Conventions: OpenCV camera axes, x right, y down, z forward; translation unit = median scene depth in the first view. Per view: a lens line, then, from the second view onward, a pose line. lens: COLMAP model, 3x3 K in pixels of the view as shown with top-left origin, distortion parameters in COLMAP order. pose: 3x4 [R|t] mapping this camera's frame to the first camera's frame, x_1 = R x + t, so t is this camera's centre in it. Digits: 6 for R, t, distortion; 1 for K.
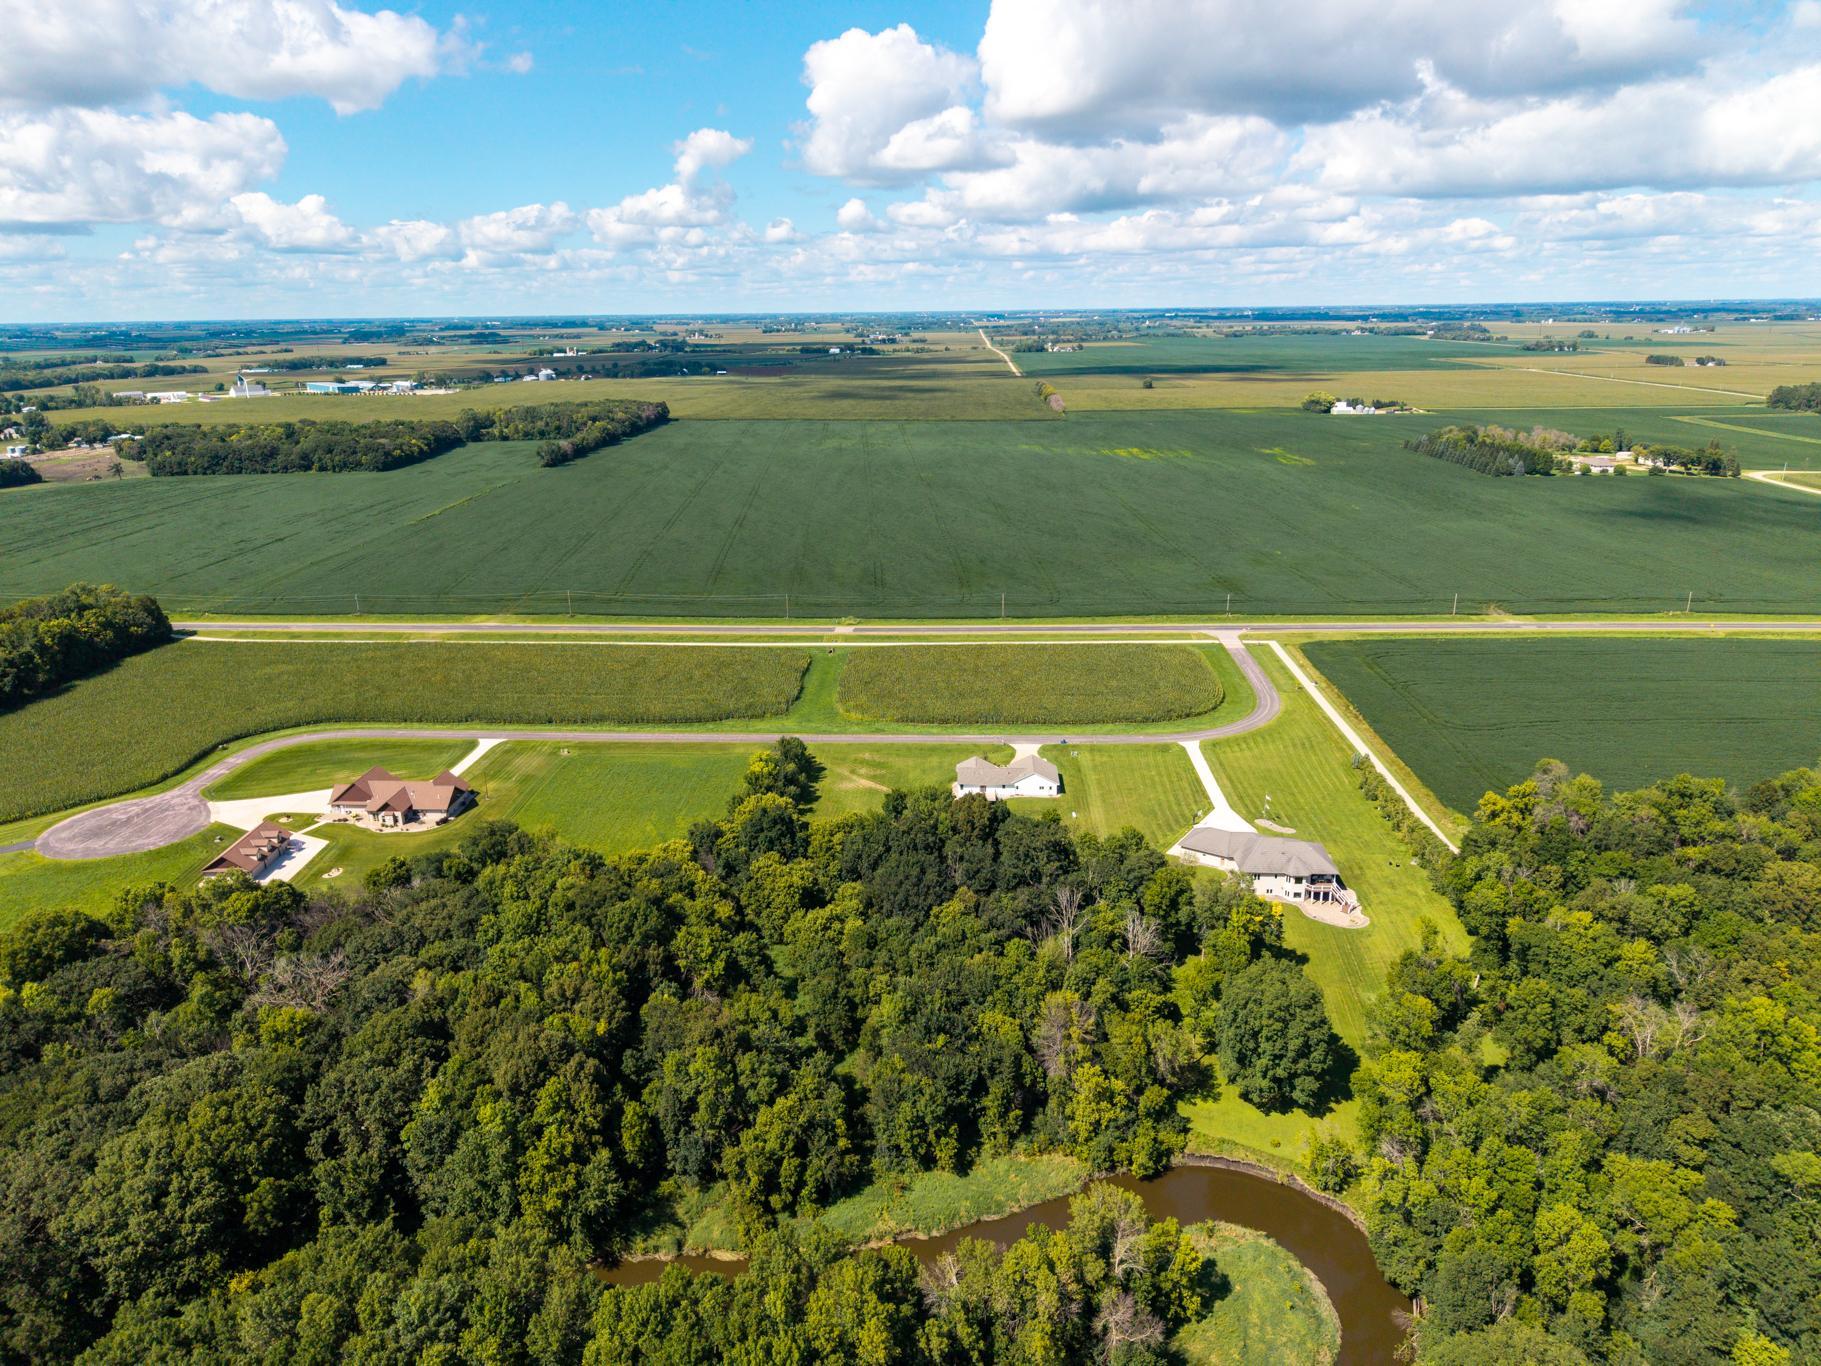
lens RADIAL K [[1213.2, 0, 903.0], [0, 1213.2, 684.7], [0, 0, 1]] dist [0.018658, -0.017661]
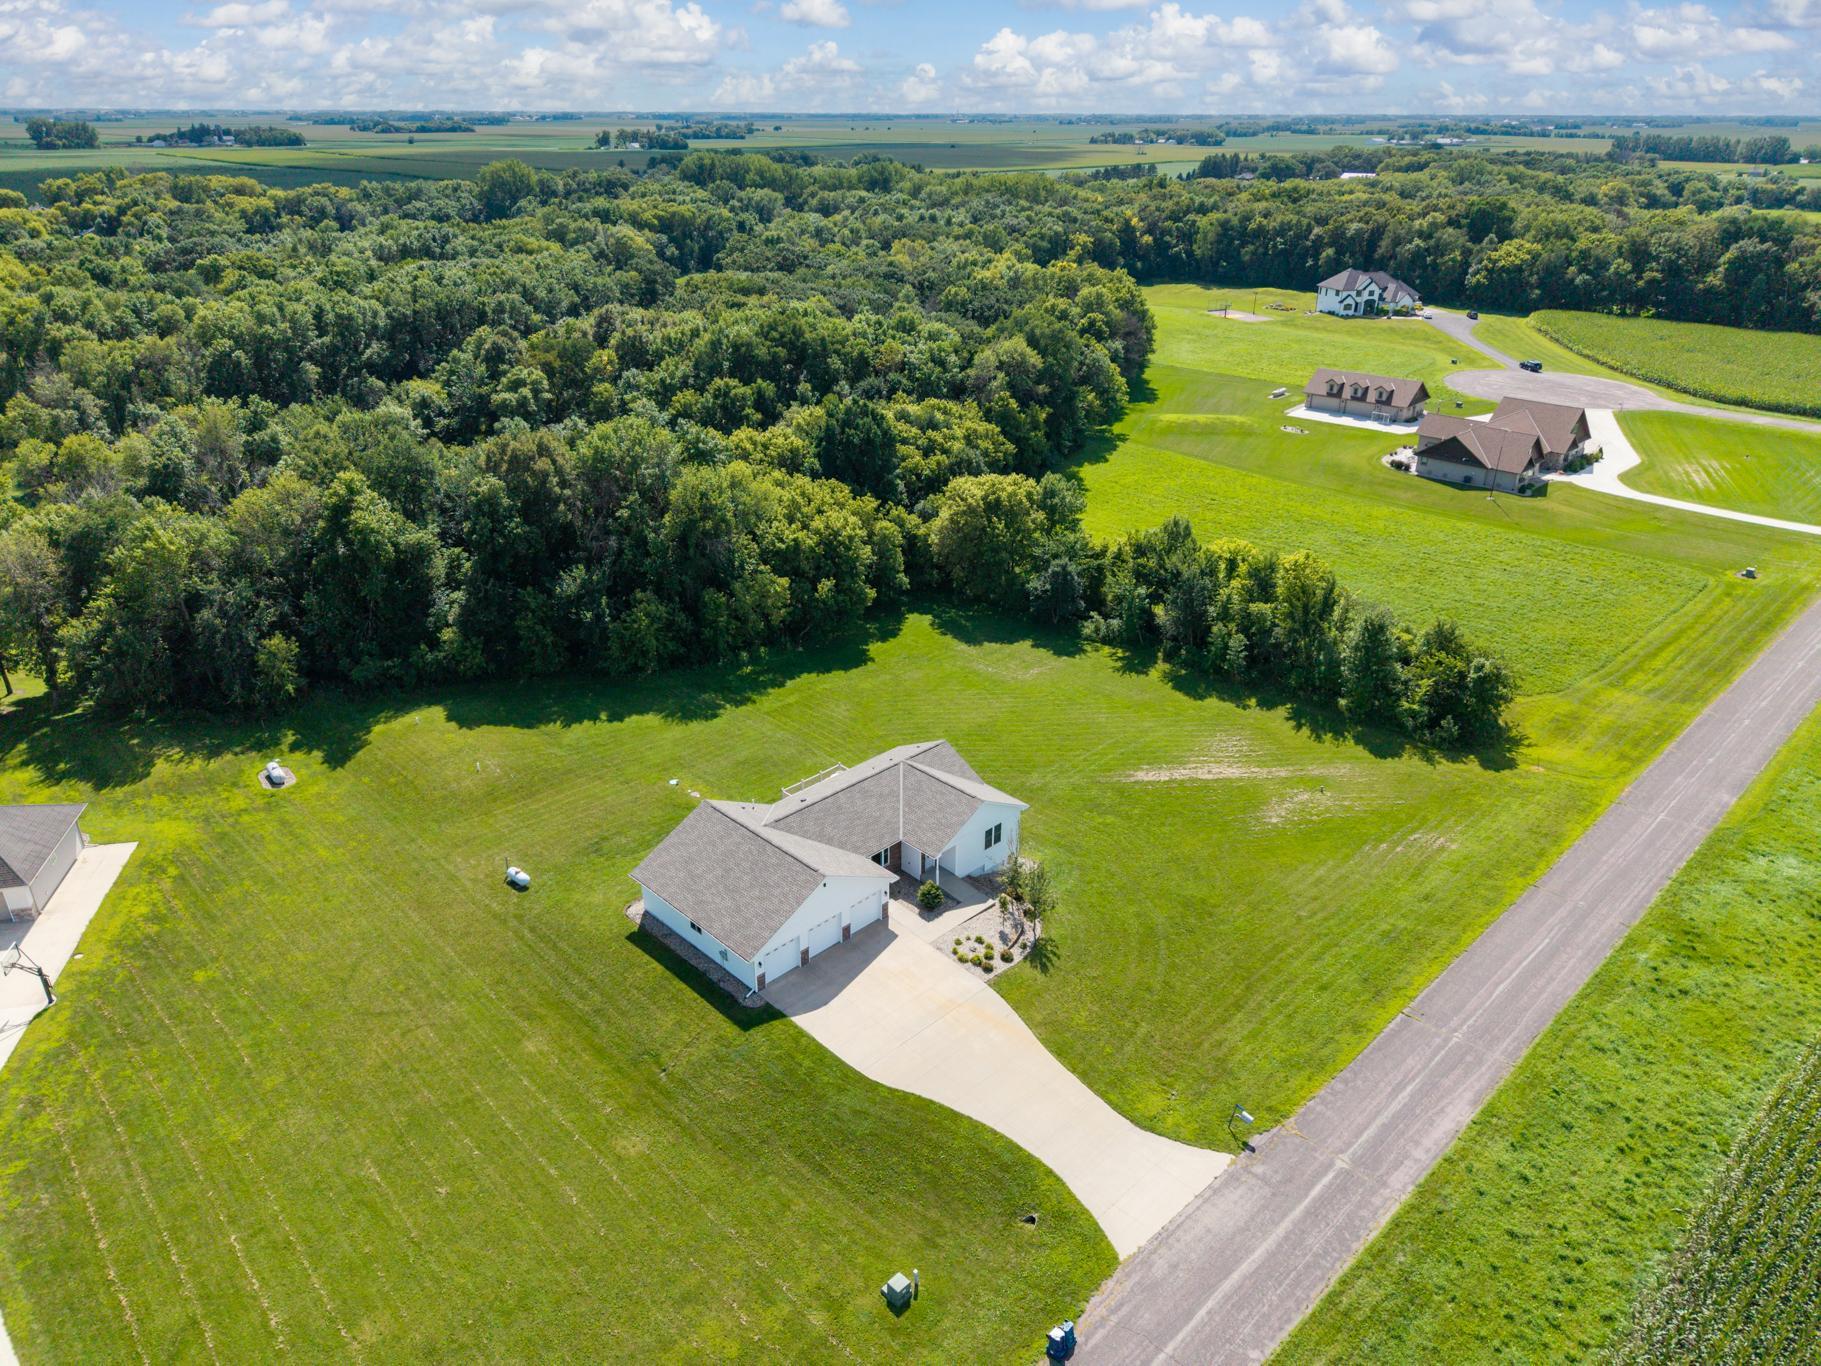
lens RADIAL K [[1219.4, 0, 910.5], [0, 1219.4, 683.0], [0, 0, 1]] dist [0.051527, -0.050201]
pose [[-0.675323, 0.320486, -0.664249, 0.210430], [-0.211081, 0.778987, 0.590444, -0.102091], [0.706670, 0.538951, -0.458419, 0.950494]]
